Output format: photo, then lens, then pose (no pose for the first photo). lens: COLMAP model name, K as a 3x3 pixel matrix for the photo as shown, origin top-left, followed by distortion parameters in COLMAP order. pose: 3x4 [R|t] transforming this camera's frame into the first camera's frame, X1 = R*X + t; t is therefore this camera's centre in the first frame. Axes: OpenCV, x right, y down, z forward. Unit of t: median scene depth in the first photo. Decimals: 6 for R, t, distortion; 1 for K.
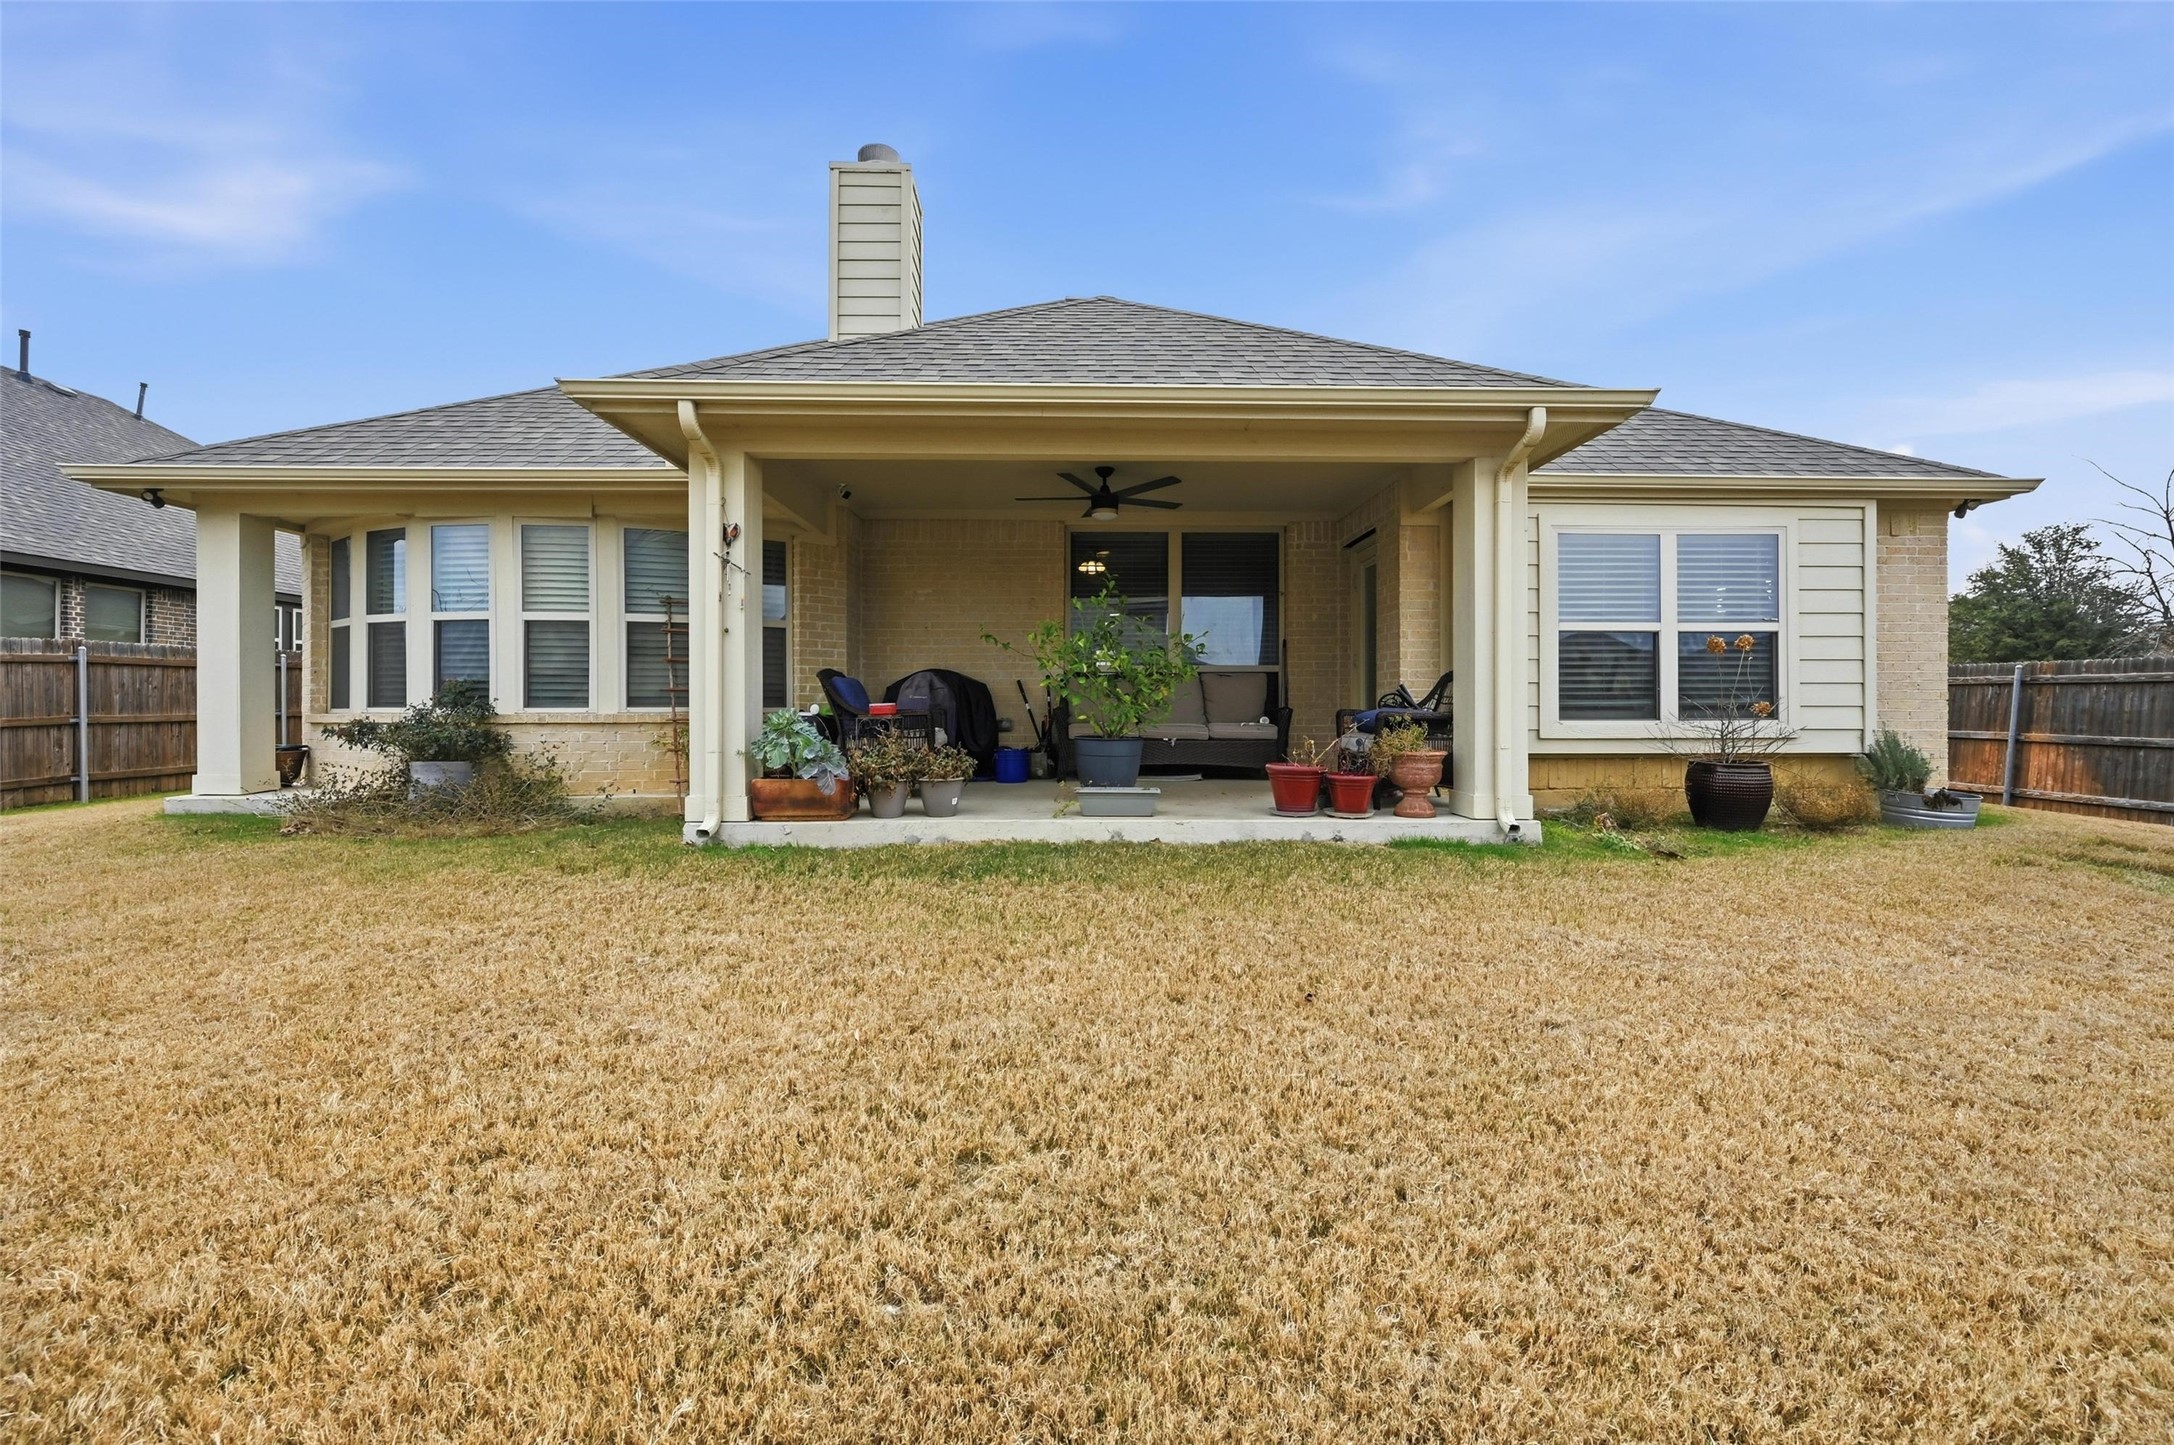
lens RADIAL K [[854.6, 0, 1092.3], [0, 854.6, 718.9], [0, 0, 1]] dist [-0.001013, 0.000486]
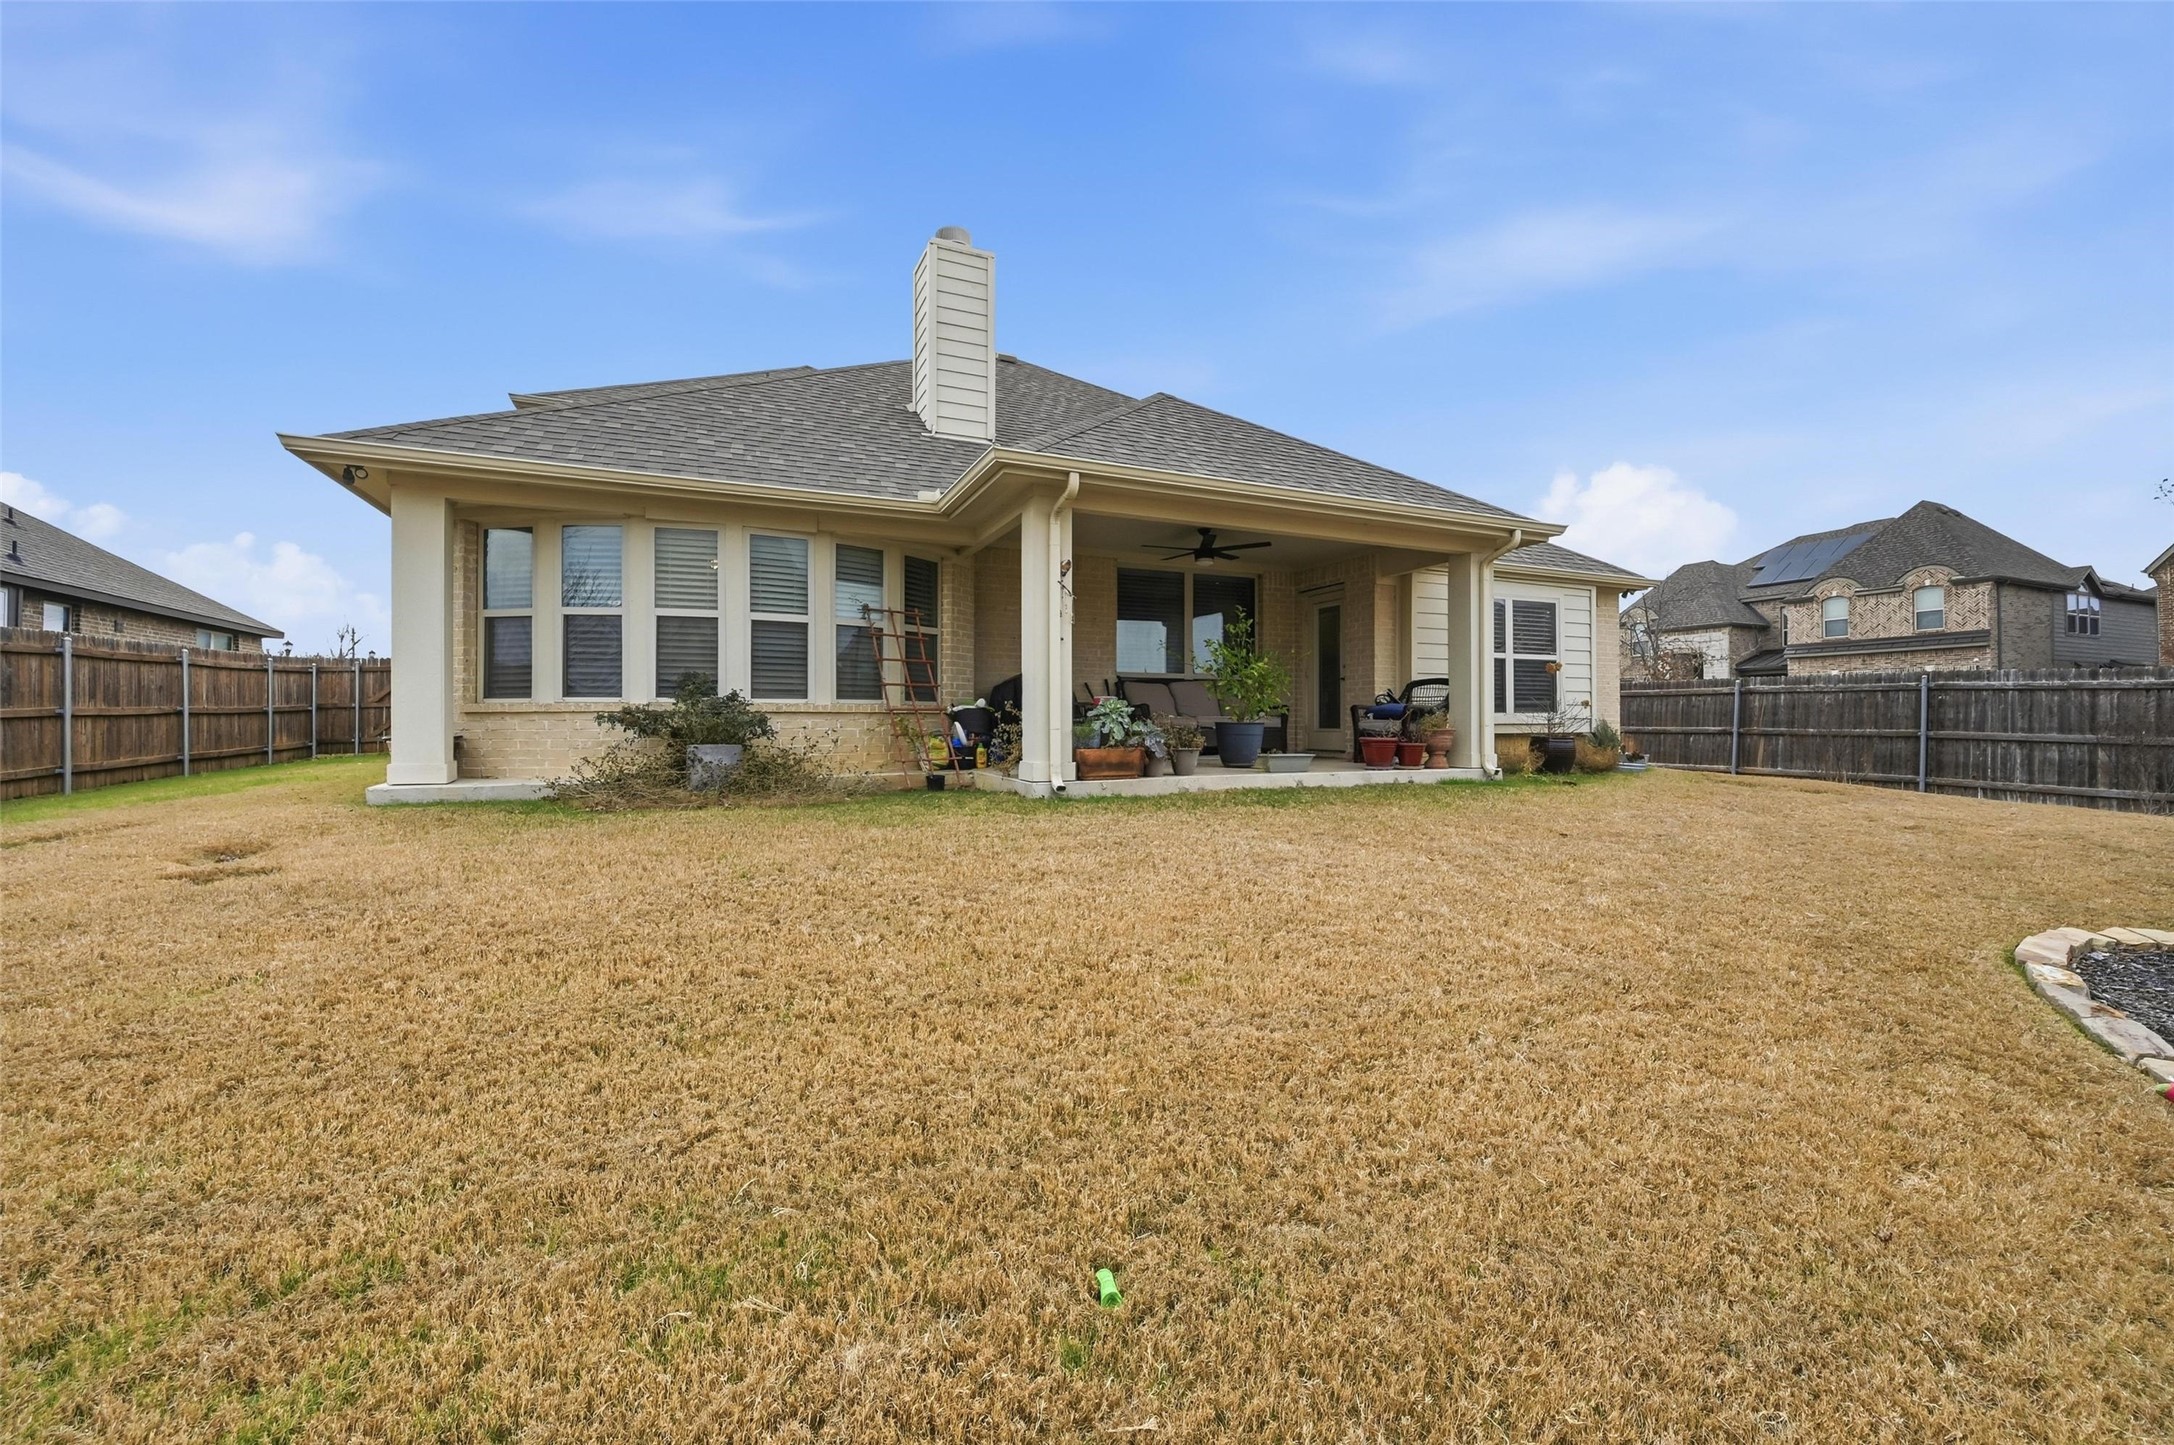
lens RADIAL K [[854.6, 0, 1092.3], [0, 854.6, 718.9], [0, 0, 1]] dist [-0.001013, 0.000486]
pose [[0.922746, 0.001897, 0.385403, -0.693658], [0.001533, 0.999962, -0.008594, 0.024911], [-0.385405, 0.008521, 0.922708, -0.205240]]
